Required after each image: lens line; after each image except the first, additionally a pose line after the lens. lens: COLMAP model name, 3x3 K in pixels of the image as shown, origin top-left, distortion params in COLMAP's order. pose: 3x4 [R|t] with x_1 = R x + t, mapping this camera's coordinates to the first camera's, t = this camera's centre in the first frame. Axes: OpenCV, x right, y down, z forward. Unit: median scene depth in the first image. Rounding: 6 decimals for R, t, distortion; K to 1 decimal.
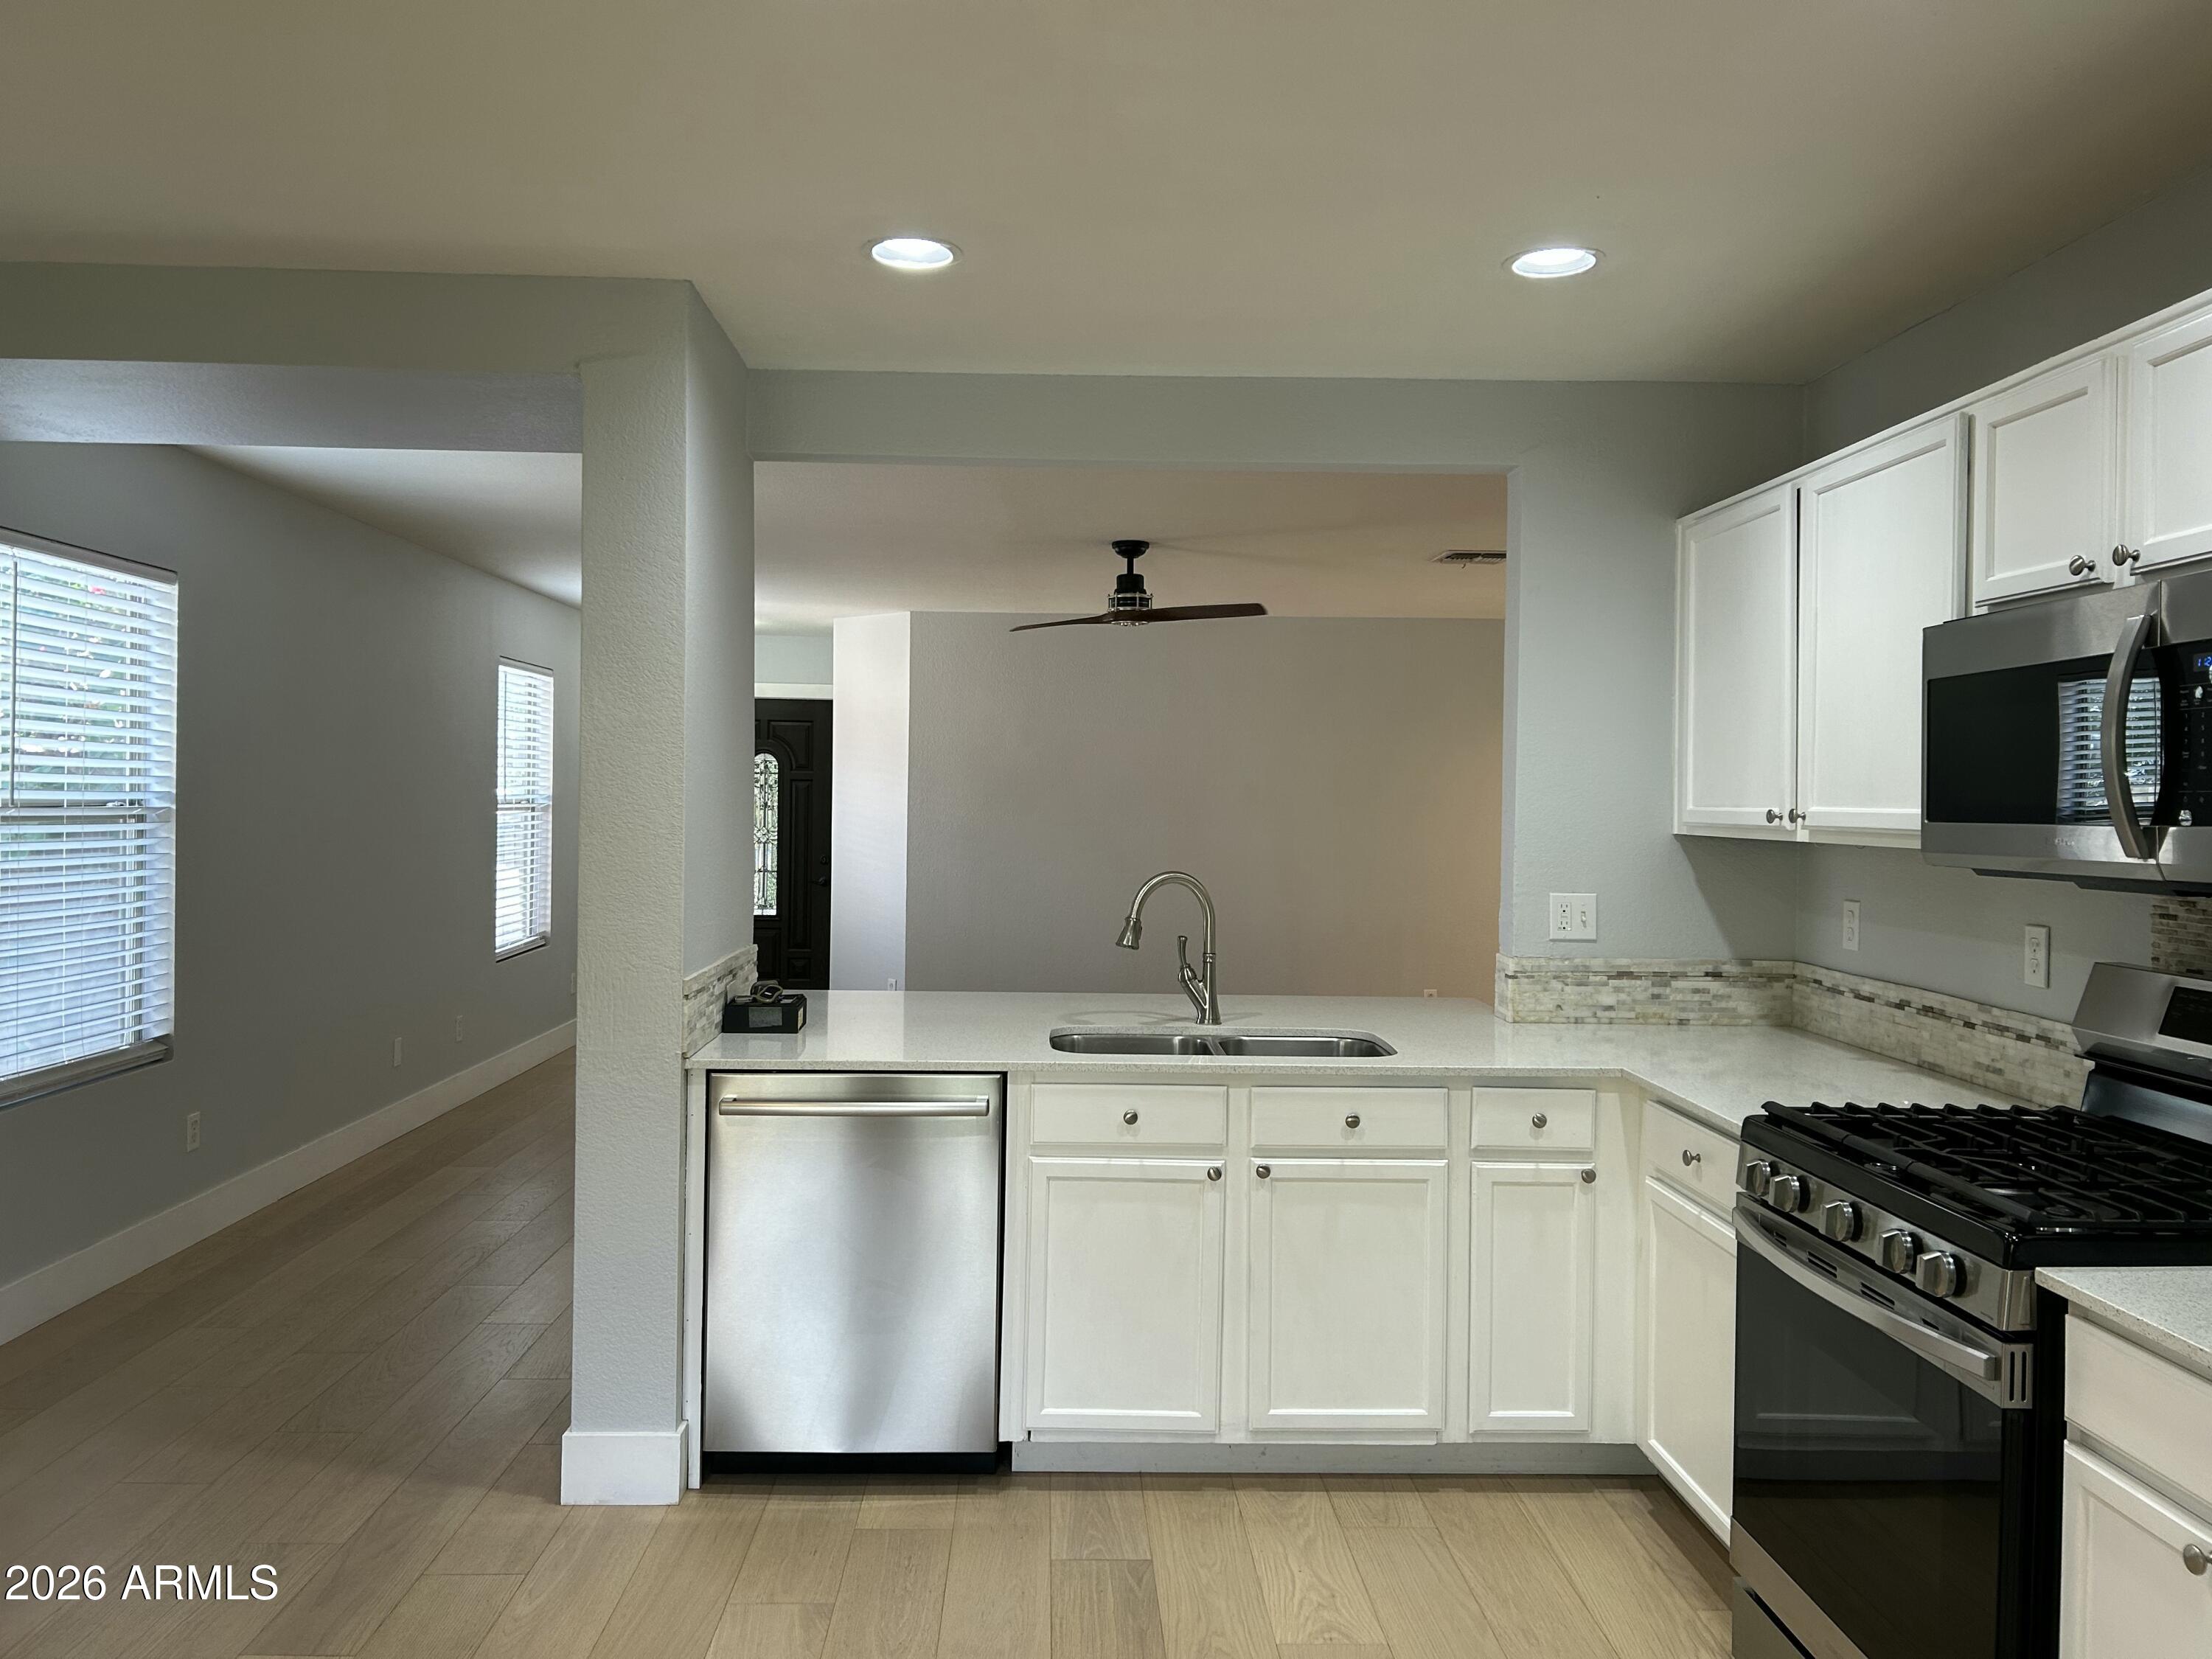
lens RADIAL K [[1670.4, 0, 1101.2], [0, 1670.4, 816.4], [0, 0, 1]] dist [0.024819, 0.002247]
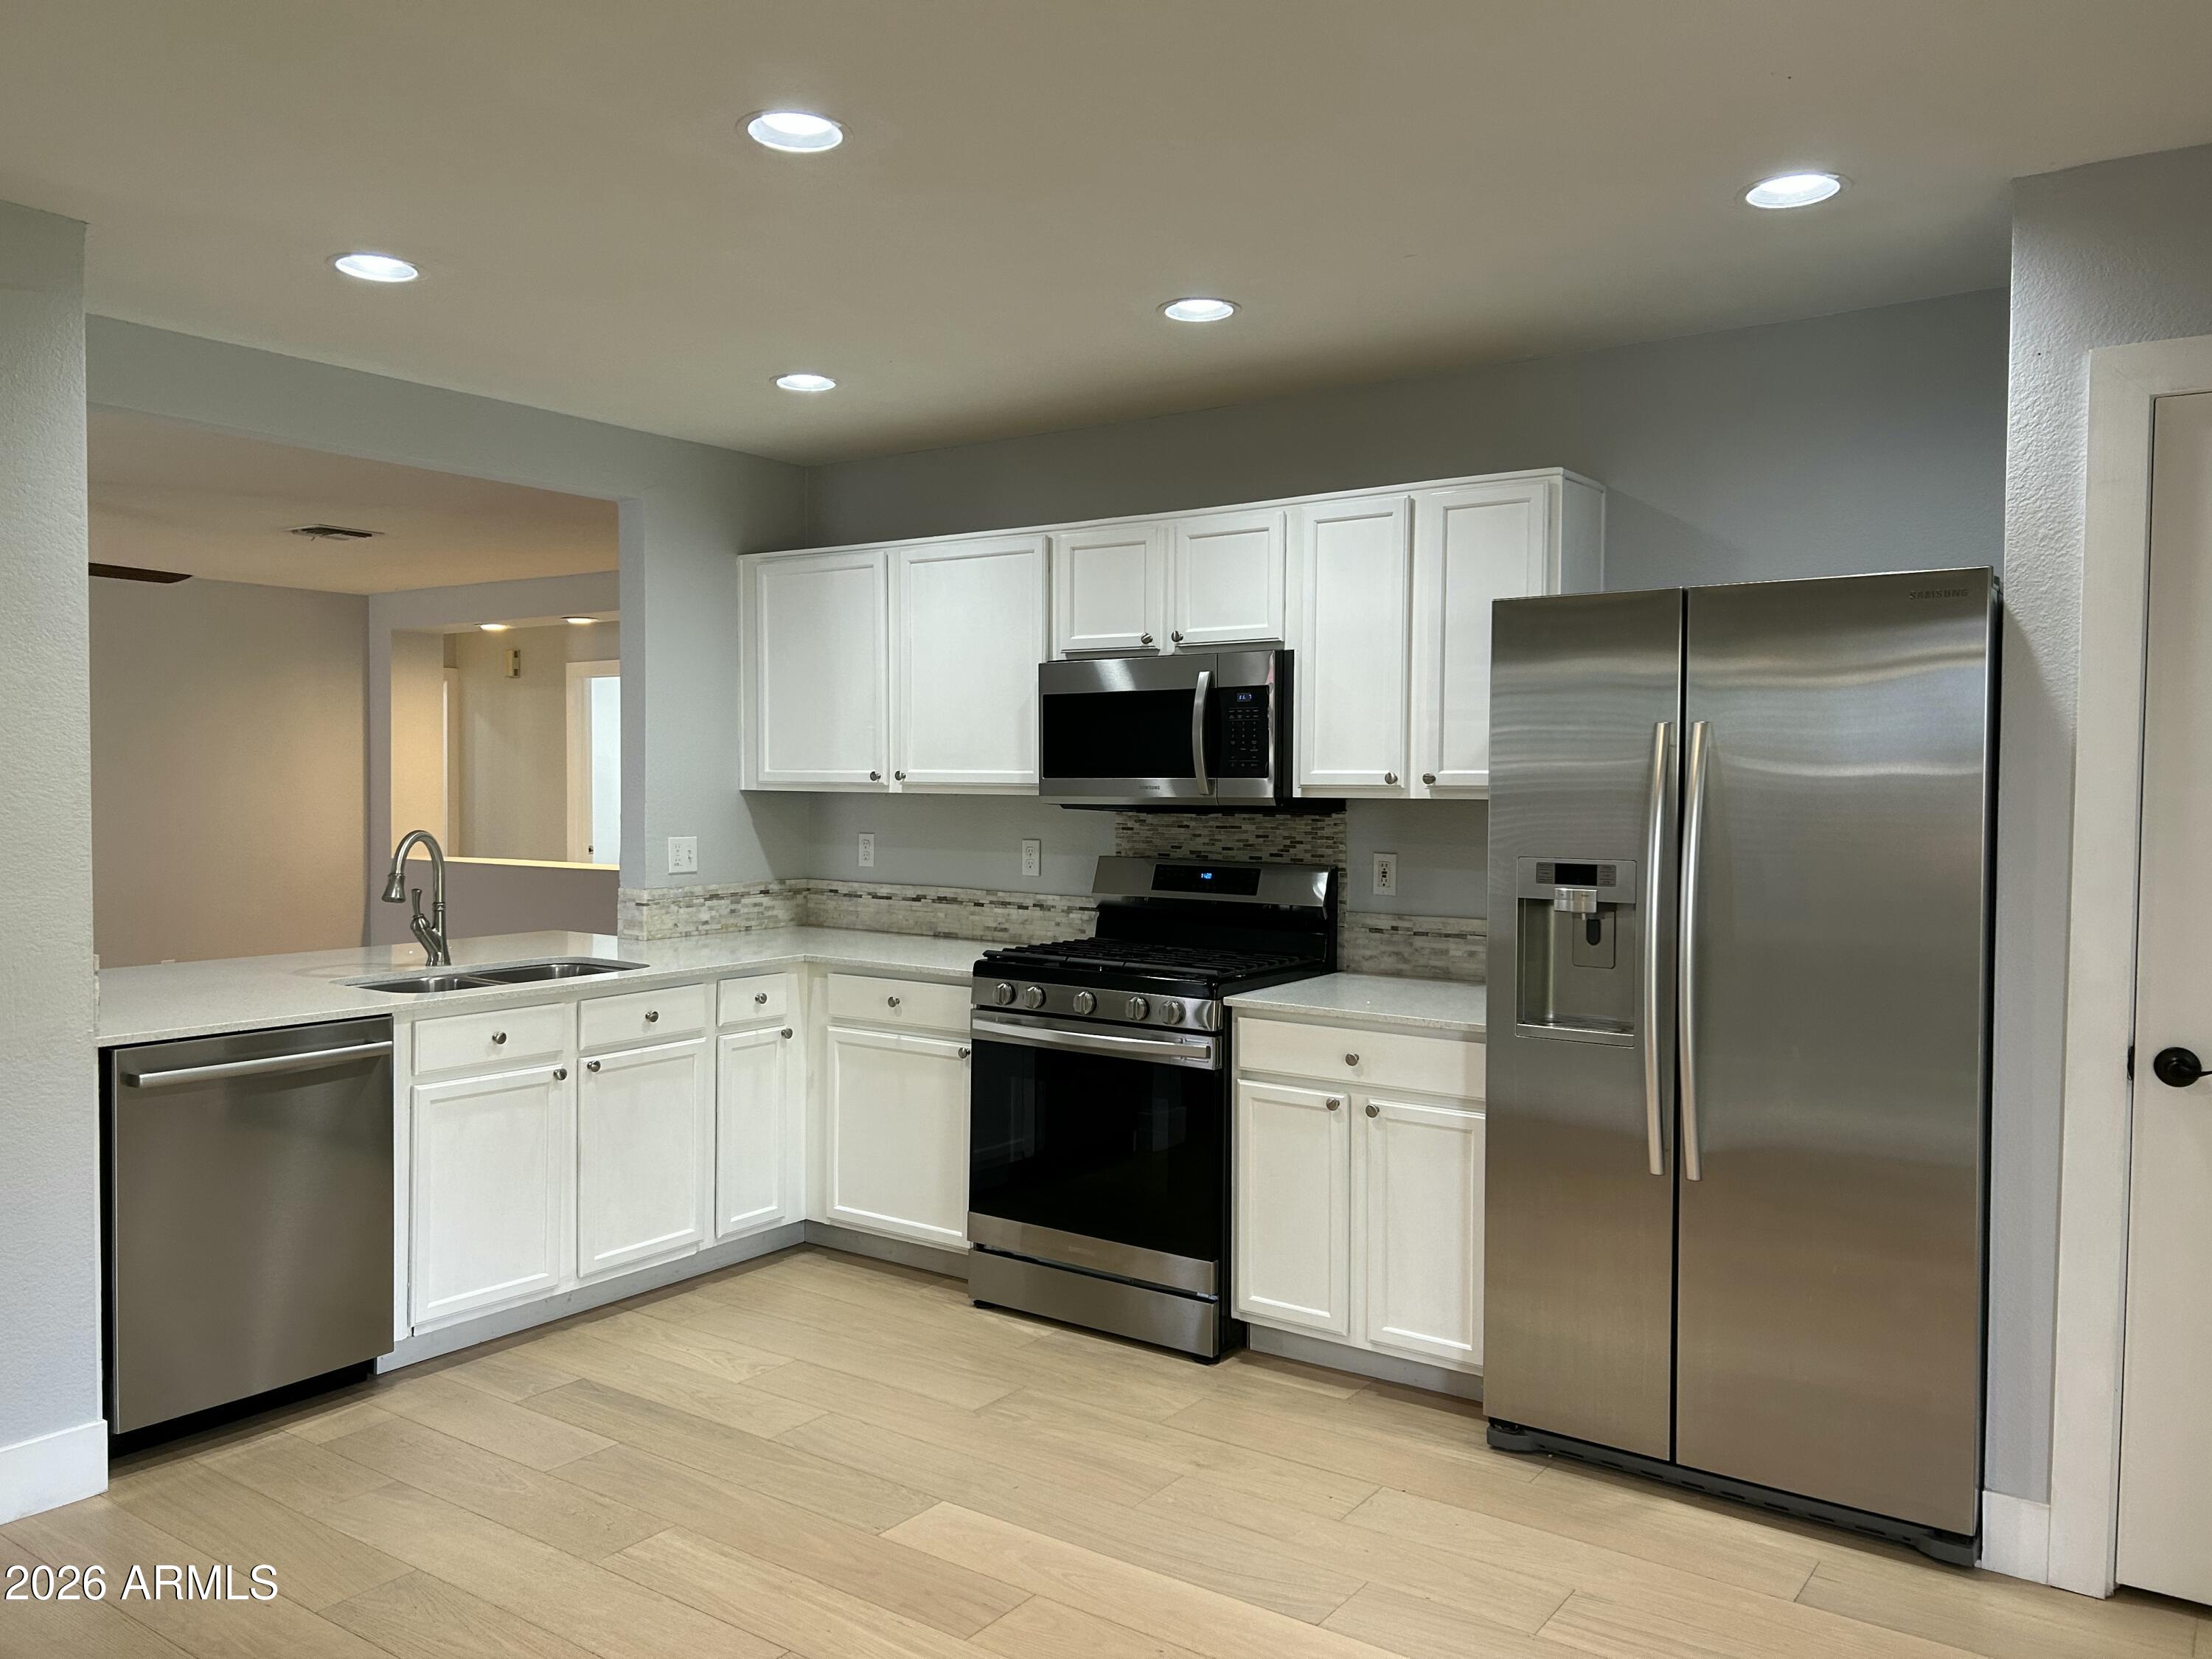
lens RADIAL K [[1646.0, 0, 1106.0], [0, 1646.0, 829.5], [0, 0, 1]] dist [0.069681, -0.070961]
pose [[0.610207, -0.038891, 0.791287, -0.630153], [0.012606, 0.999145, 0.039385, -0.007499], [-0.792142, -0.014058, 0.610175, -0.051150]]
